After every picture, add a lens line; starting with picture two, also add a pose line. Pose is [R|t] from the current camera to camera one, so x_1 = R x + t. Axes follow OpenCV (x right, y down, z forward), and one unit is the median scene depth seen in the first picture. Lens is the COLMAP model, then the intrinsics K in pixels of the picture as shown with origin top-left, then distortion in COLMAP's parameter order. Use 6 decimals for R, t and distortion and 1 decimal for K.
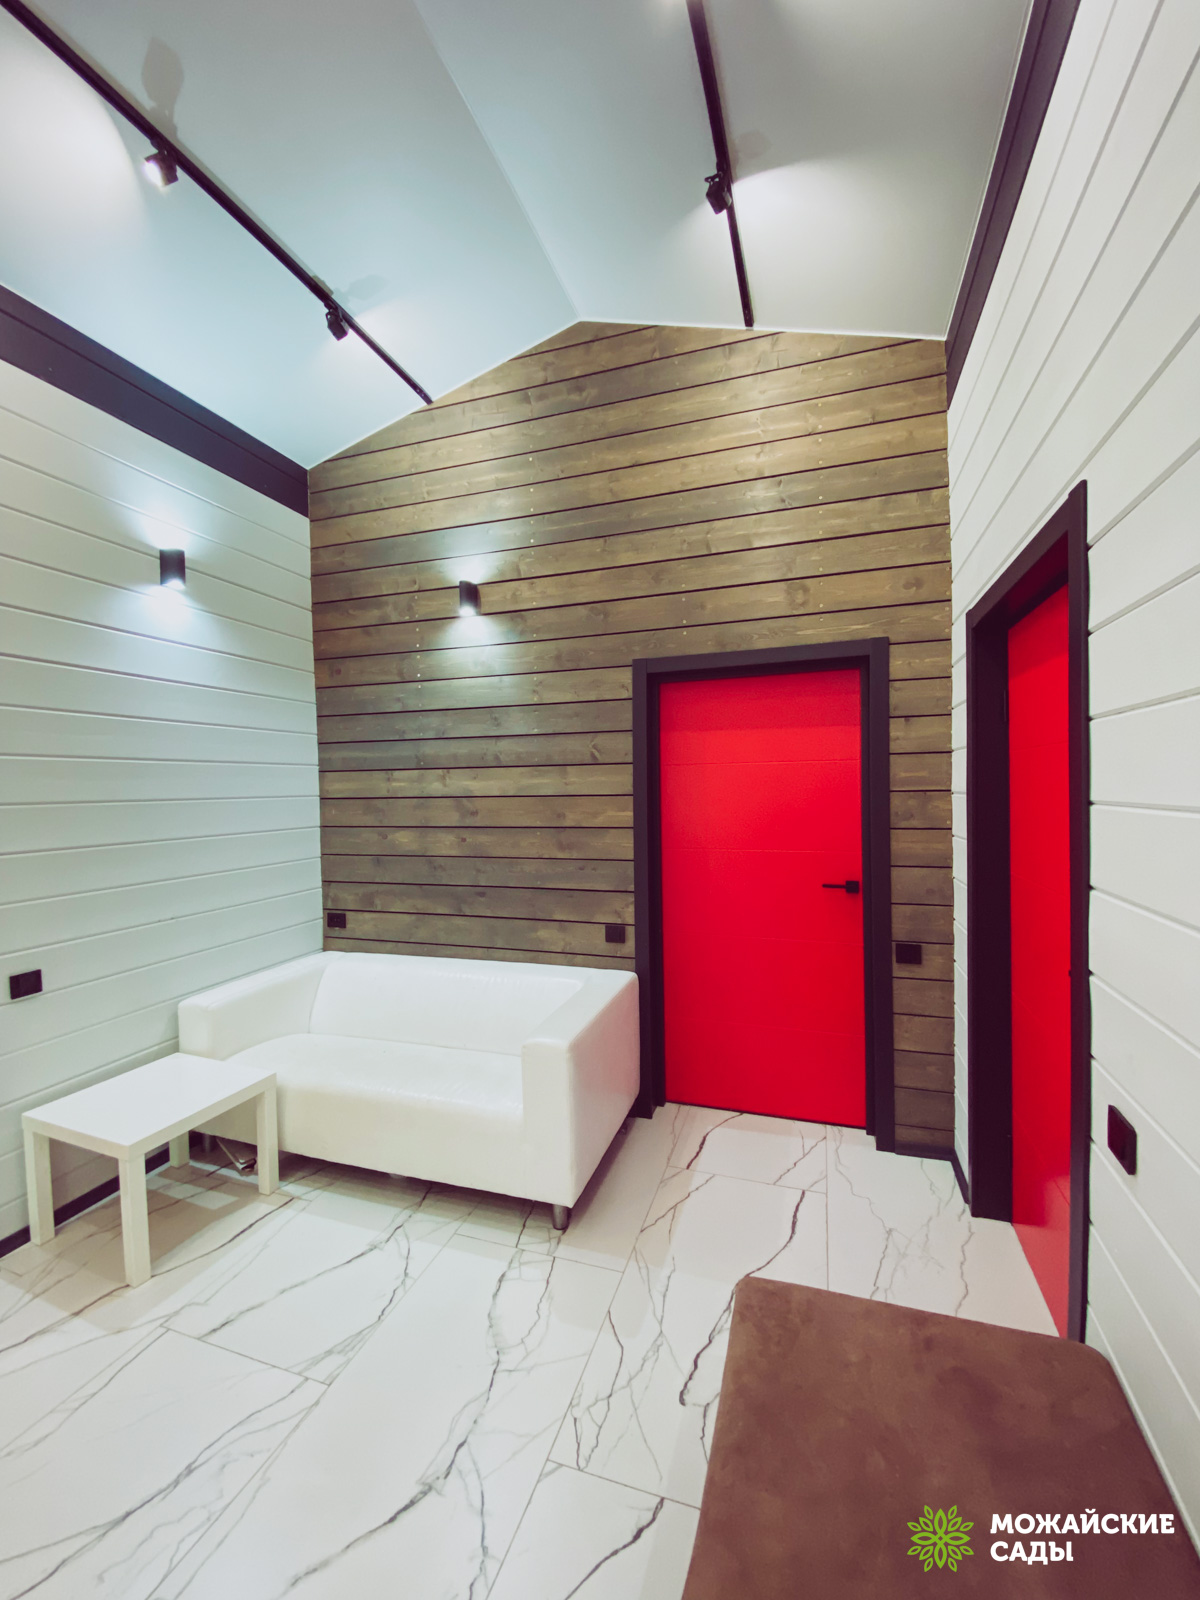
lens RADIAL K [[646.5, 0, 600.0], [0, 646.5, 800.0], [0, 0, 1]] dist [0.052890, -0.045045]
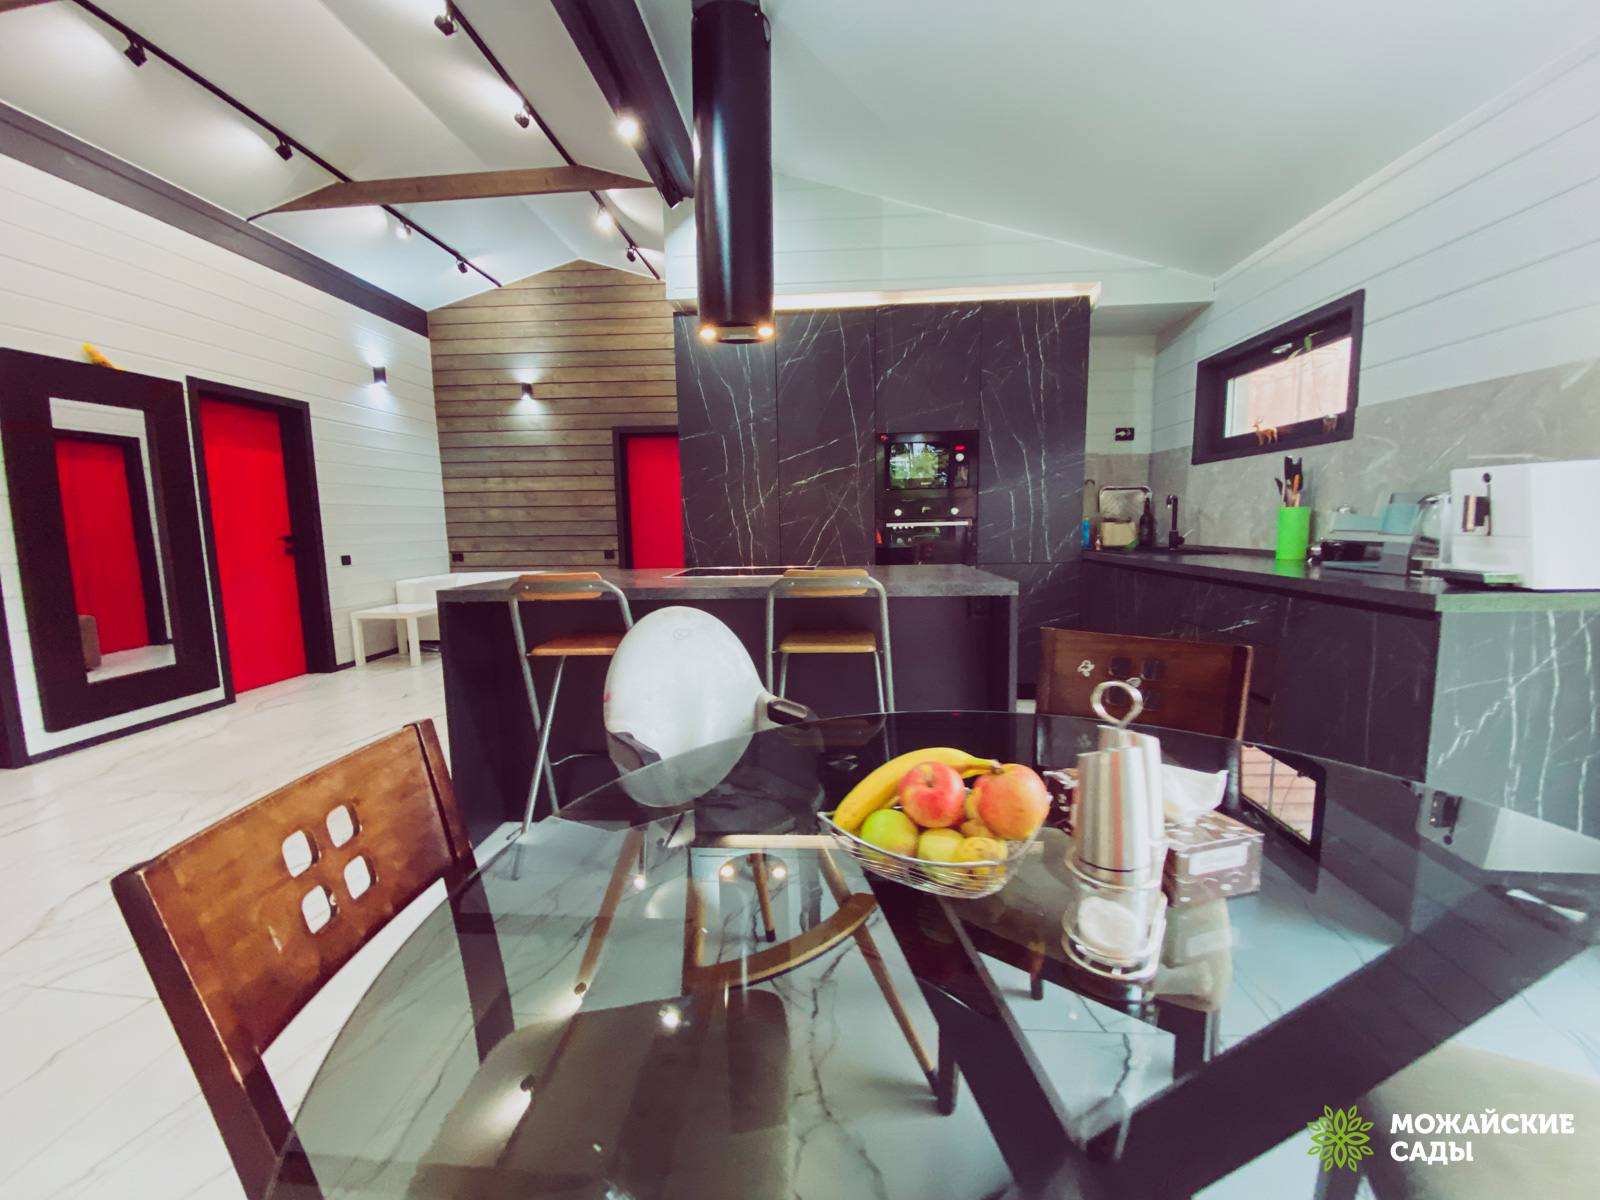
lens RADIAL K [[646.5, 0, 799.7], [0, 646.5, 595.6], [0, 0, 1]] dist [0.052890, -0.045045]
pose [[0.967030, -0.030674, 0.252807, 0.079351], [0.007391, 0.995682, 0.092539, 0.132013], [-0.254554, -0.087619, 0.963081, -1.152376]]
